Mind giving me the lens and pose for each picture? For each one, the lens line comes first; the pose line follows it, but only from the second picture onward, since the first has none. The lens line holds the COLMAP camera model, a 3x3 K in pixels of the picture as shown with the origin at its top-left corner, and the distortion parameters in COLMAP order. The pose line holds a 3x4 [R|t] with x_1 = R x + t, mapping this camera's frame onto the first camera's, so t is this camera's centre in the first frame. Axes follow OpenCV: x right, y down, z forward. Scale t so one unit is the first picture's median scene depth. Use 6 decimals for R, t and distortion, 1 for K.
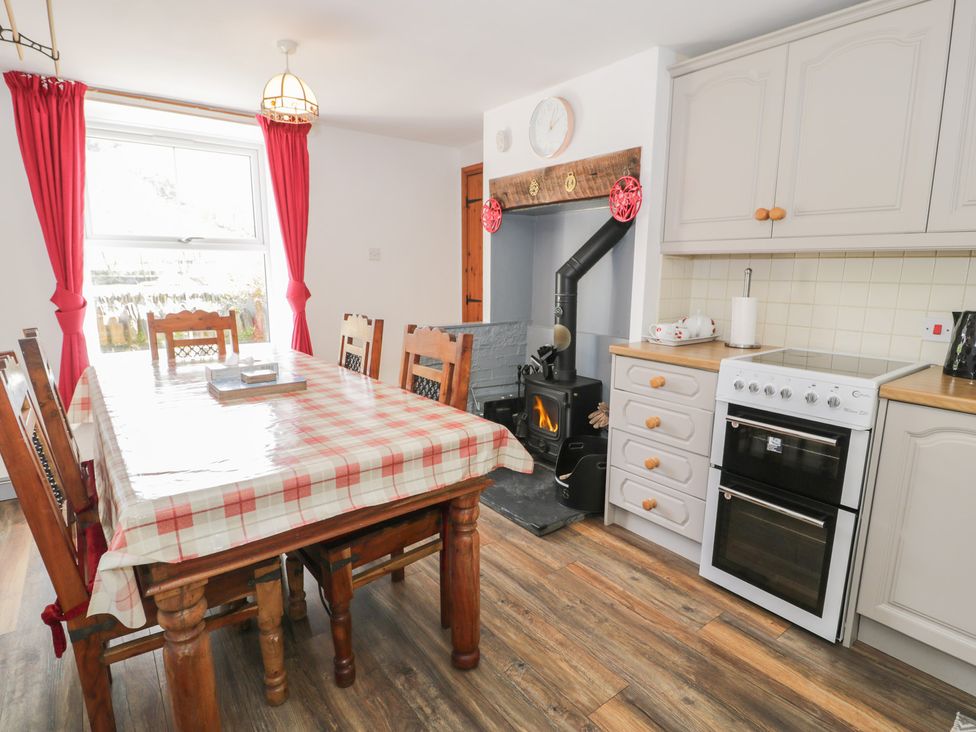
lens RADIAL K [[521.2, 0, 491.6], [0, 521.2, 365.5], [0, 0, 1]] dist [0.000280, -0.014079]
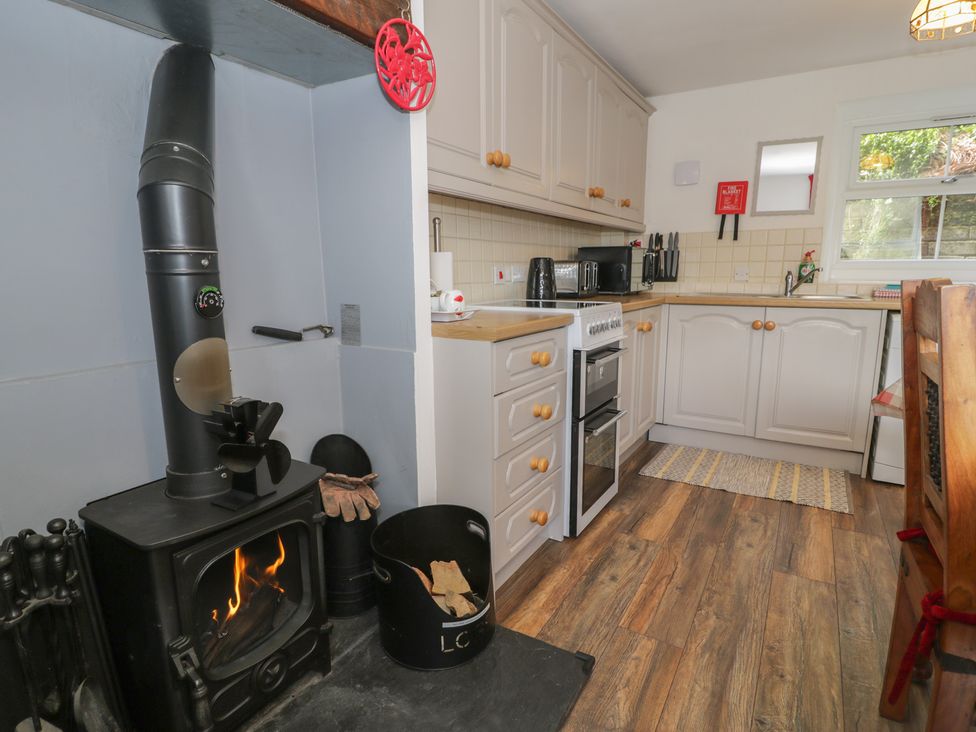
lens RADIAL K [[521.2, 0, 486.0], [0, 521.2, 365.1], [0, 0, 1]] dist [0.000280, -0.014079]
pose [[-0.358110, -0.171424, 0.917808, -0.441822], [0.172094, 0.954040, 0.245339, -0.198489], [-0.917682, 0.245807, -0.312150, 1.630032]]
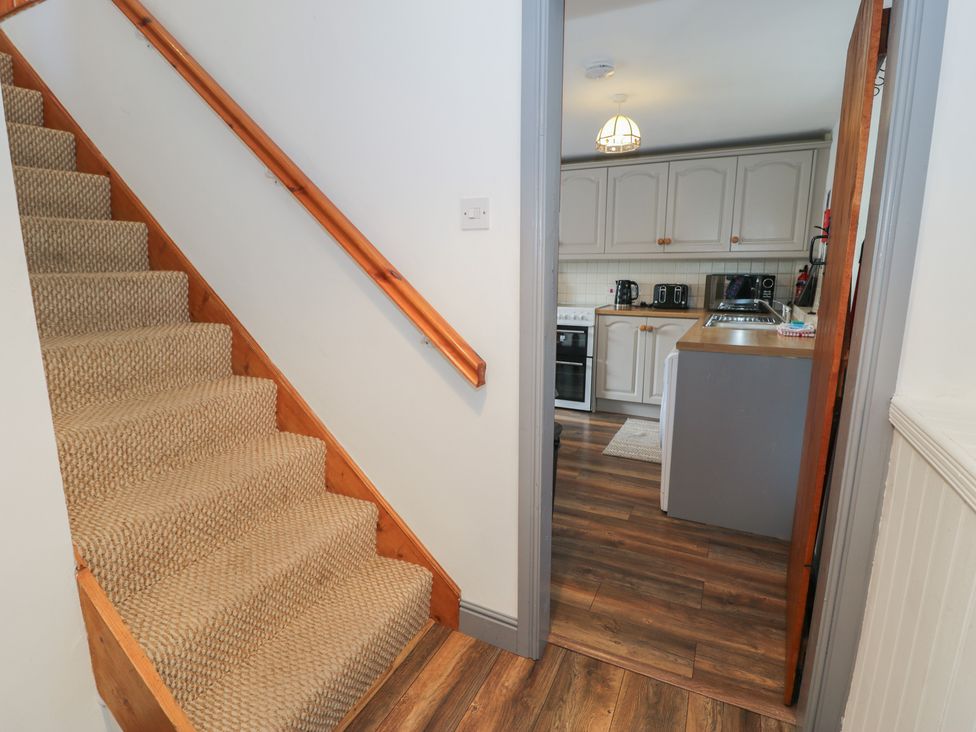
lens RADIAL K [[509.6, 0, 486.6], [0, 509.6, 363.7], [0, 0, 1]] dist [0.002565, 0.000101]
pose [[0.895286, -0.090977, 0.436104, -0.872935], [0.087490, 0.995768, 0.028120, 0.176521], [-0.436817, 0.012979, 0.899457, -1.052116]]
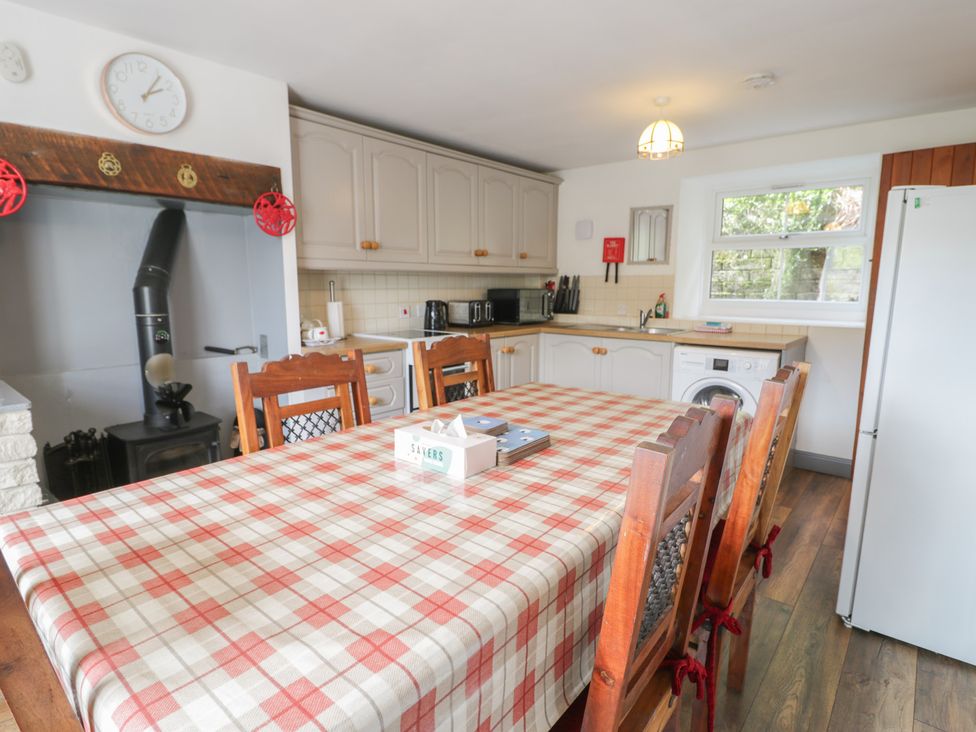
lens RADIAL K [[521.2, 0, 485.7], [0, 521.2, 365.1], [0, 0, 1]] dist [0.000280, -0.014079]
pose [[-0.210080, -0.158497, 0.964751, -1.221465], [0.173889, 0.964982, 0.196400, -0.224087], [-0.962096, 0.209019, -0.175163, 1.175463]]
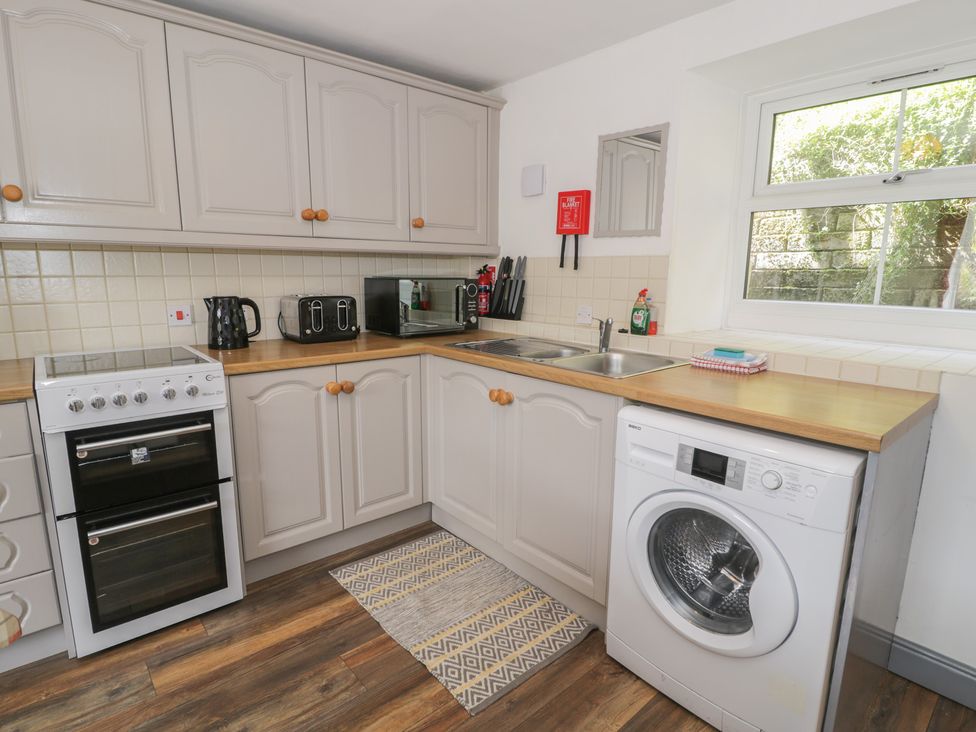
lens RADIAL K [[521.2, 0, 487.3], [0, 521.2, 364.6], [0, 0, 1]] dist [0.000280, -0.014079]
pose [[-0.064492, -0.185423, 0.980540, -0.366204], [0.171055, 0.965989, 0.193922, -0.076127], [-0.983148, 0.180233, -0.030581, 0.408841]]
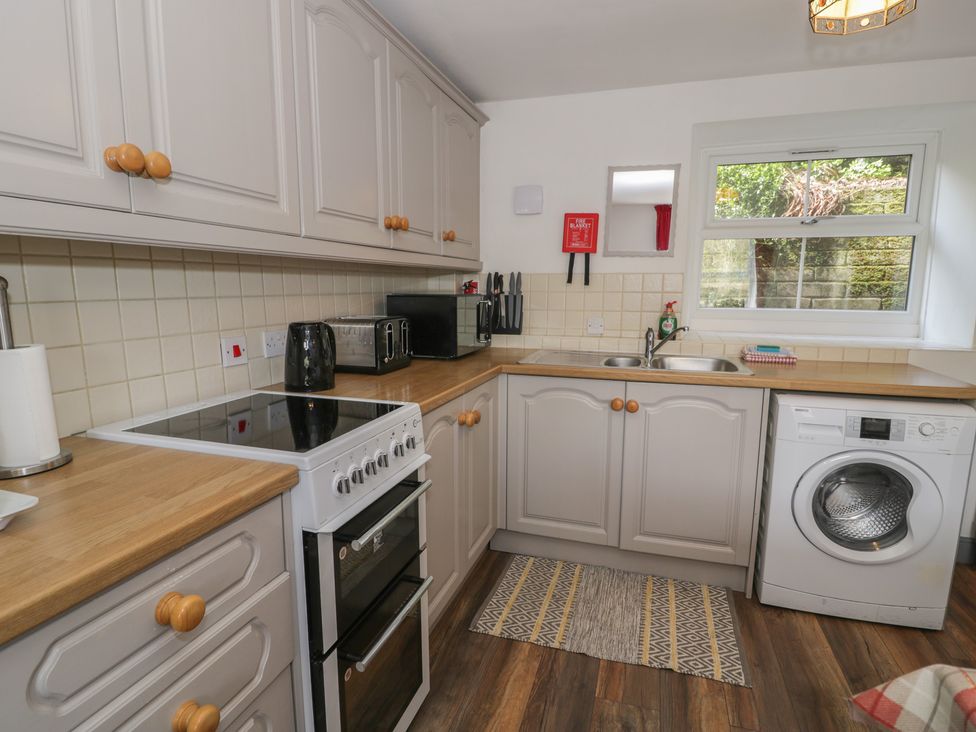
lens RADIAL K [[521.2, 0, 486.4], [0, 521.2, 366.5], [0, 0, 1]] dist [0.000280, -0.014079]
pose [[-0.573397, -0.134474, 0.808166, -0.055342], [0.140353, 0.955731, 0.258609, -0.221445], [-0.807166, 0.261715, -0.529140, 1.209530]]
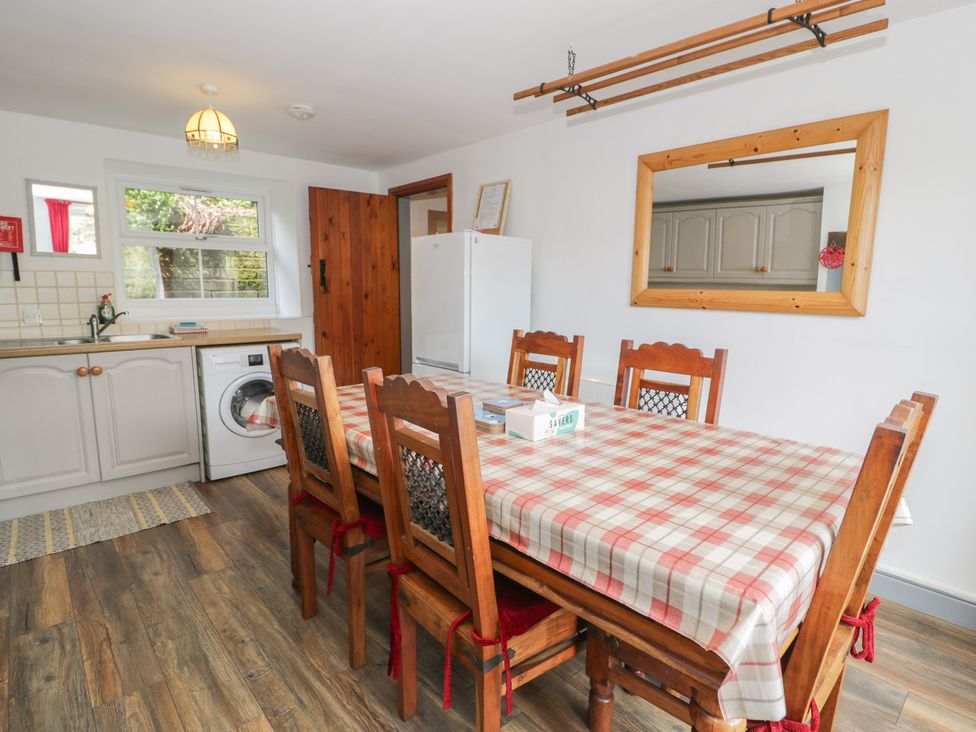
lens RADIAL K [[521.2, 0, 492.0], [0, 521.2, 364.4], [0, 0, 1]] dist [0.000280, -0.014079]
pose [[-0.996350, -0.004723, -0.085235, -0.371869], [-0.032140, 0.945755, 0.323288, -0.353723], [0.079084, 0.324847, -0.942454, 1.921937]]
